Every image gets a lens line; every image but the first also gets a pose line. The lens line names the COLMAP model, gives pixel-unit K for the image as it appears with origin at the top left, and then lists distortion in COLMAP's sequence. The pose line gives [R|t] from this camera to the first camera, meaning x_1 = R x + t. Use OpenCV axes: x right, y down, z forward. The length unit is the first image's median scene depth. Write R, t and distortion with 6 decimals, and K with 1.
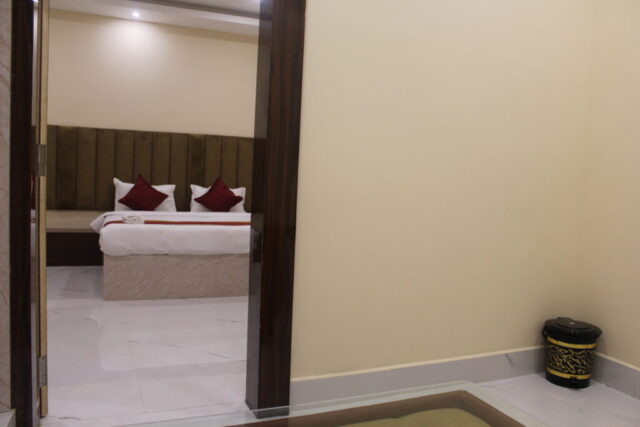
lens RADIAL K [[532.7, 0, 320.0], [0, 532.7, 213.5], [0, 0, 1]] dist [-0.165585, 0.161107]
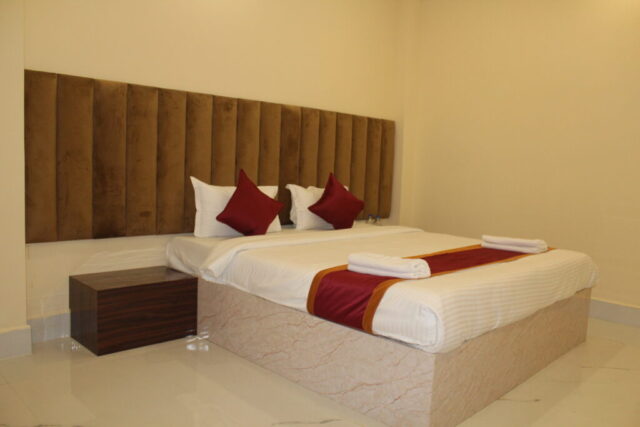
lens RADIAL K [[532.7, 0, 320.0], [0, 532.7, 213.5], [0, 0, 1]] dist [-0.165585, 0.161107]
pose [[0.926733, -0.038288, 0.373763, -0.481041], [0.019581, 0.998364, 0.053721, -0.056659], [-0.375209, -0.042466, 0.925967, 0.407781]]
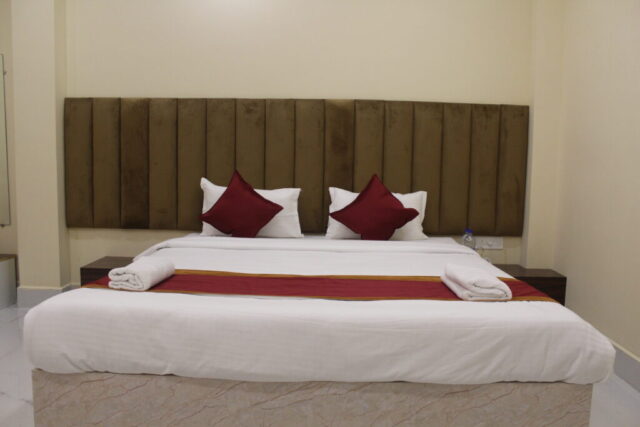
lens RADIAL K [[532.7, 0, 320.0], [0, 532.7, 213.5], [0, 0, 1]] dist [-0.165585, 0.161107]
pose [[0.912212, 0.015070, -0.409442, -0.016140], [-0.005485, 0.999683, 0.024573, -0.042907], [0.409682, -0.020170, 0.912005, 0.492512]]
